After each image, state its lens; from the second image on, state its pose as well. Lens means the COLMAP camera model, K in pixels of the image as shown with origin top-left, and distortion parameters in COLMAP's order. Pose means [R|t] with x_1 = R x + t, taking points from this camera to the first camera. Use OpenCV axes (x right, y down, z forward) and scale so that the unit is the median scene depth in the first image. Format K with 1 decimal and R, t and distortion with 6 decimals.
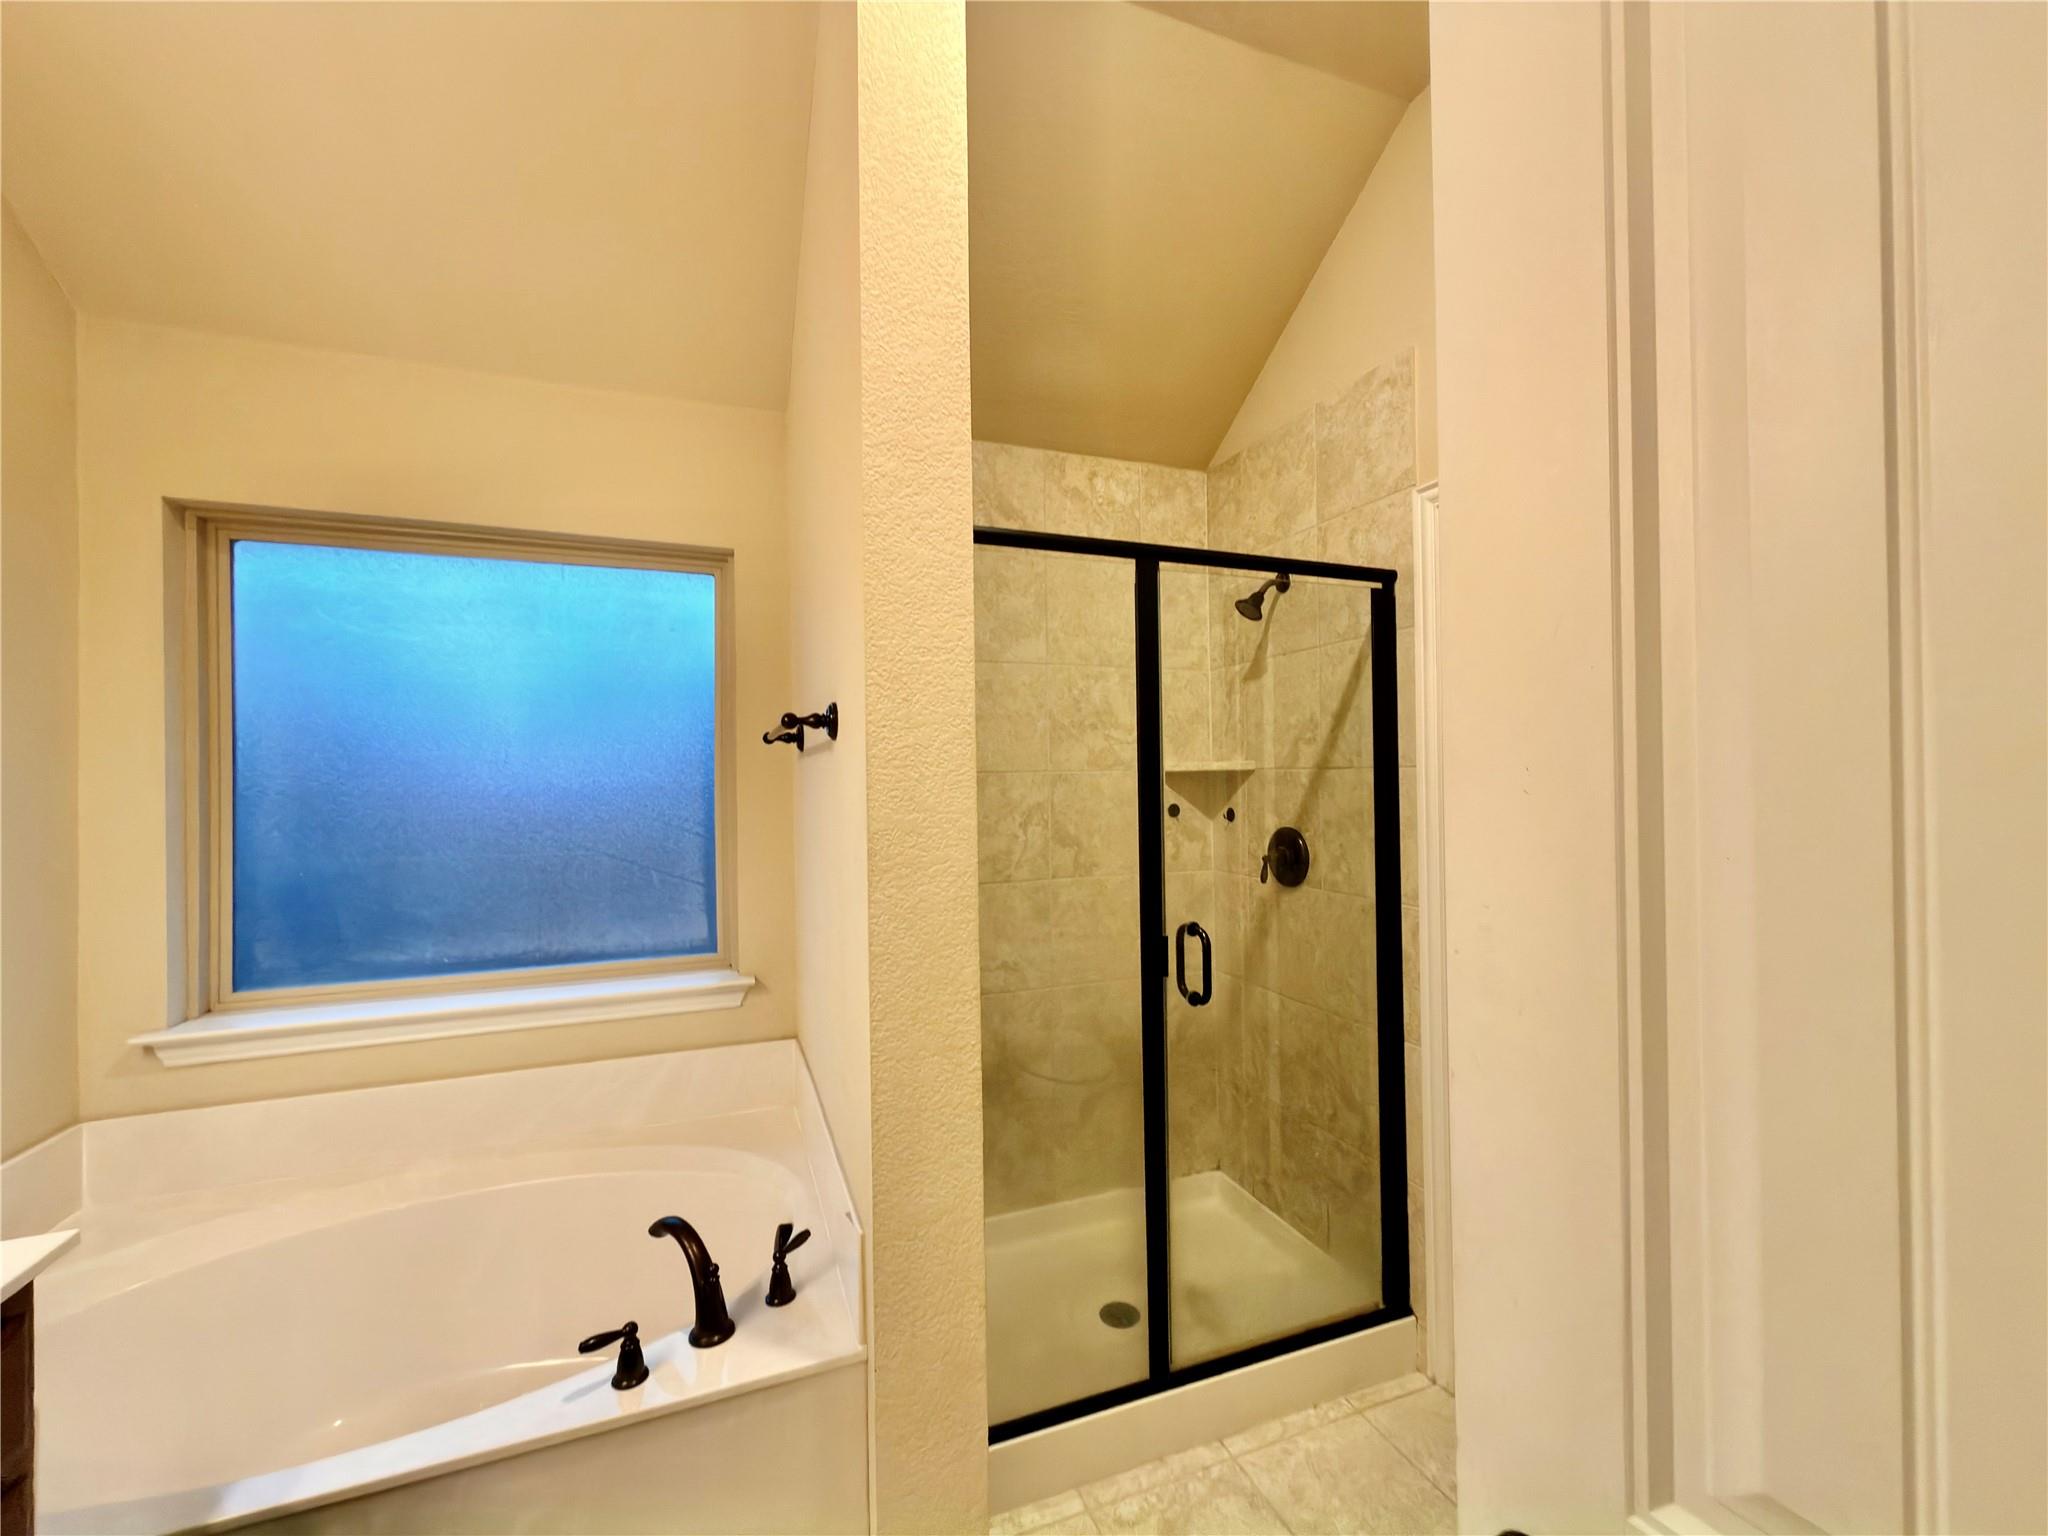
lens RADIAL K [[815.8, 0, 1027.4], [0, 815.8, 772.3], [0, 0, 1]] dist [0.000711, 0.000474]
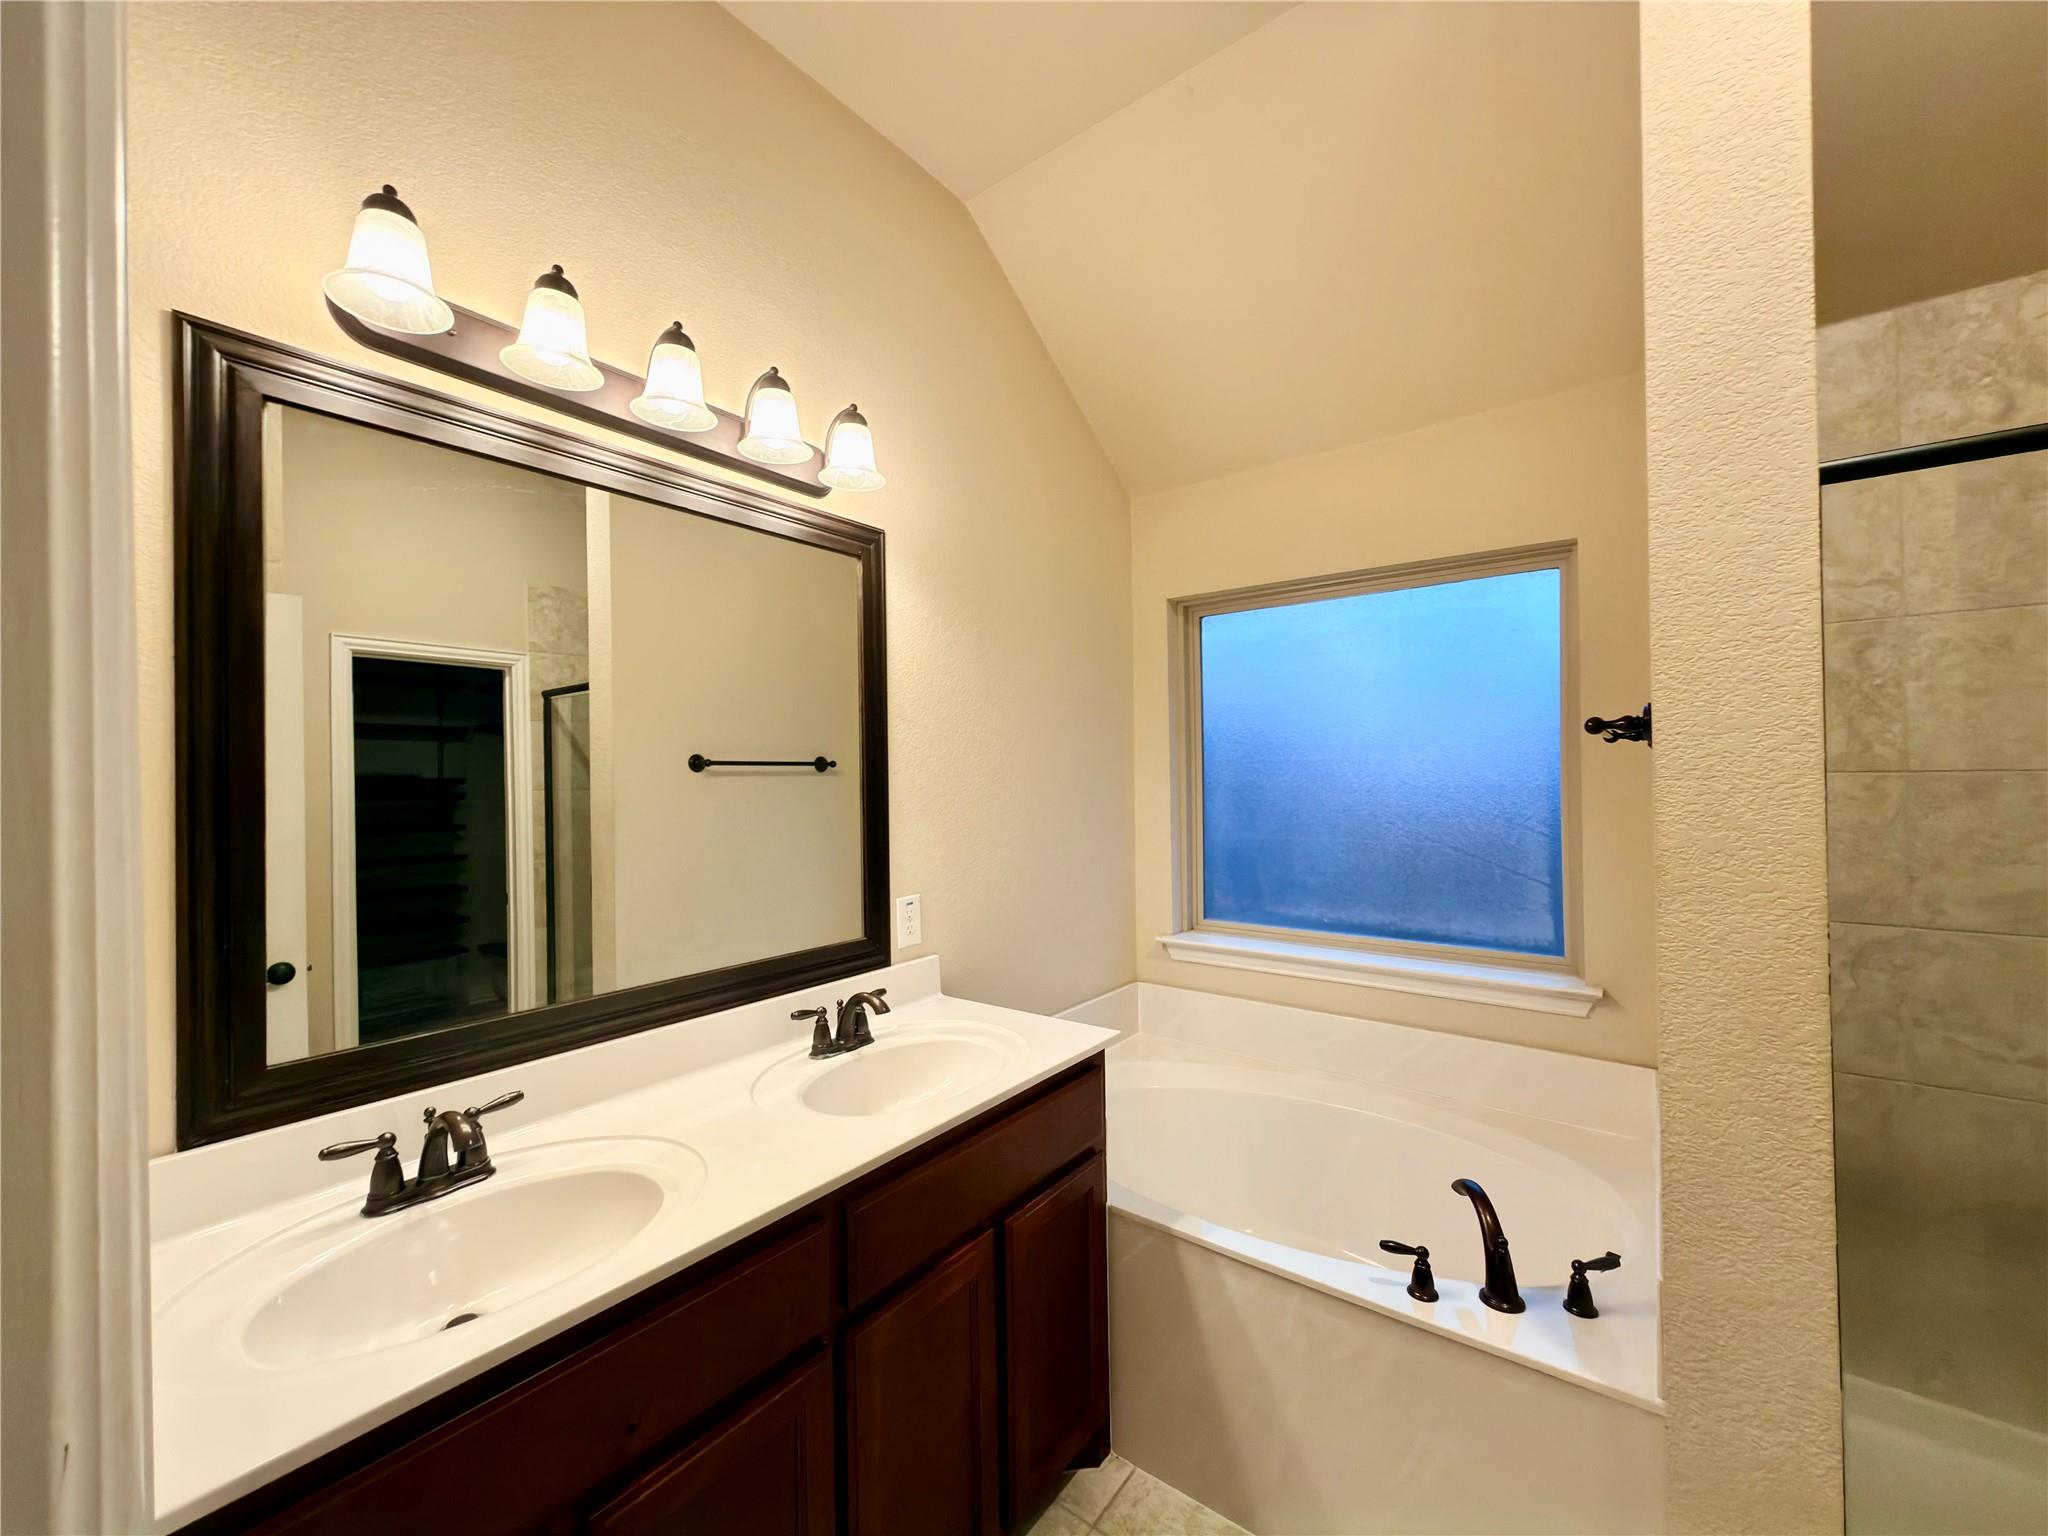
lens RADIAL K [[815.8, 0, 1027.4], [0, 815.8, 772.3], [0, 0, 1]] dist [0.000711, 0.000474]
pose [[0.523983, 0.002085, -0.851726, 0.129636], [0.012068, 0.999878, 0.009872, -0.018289], [0.851643, -0.015451, 0.523894, -0.056301]]
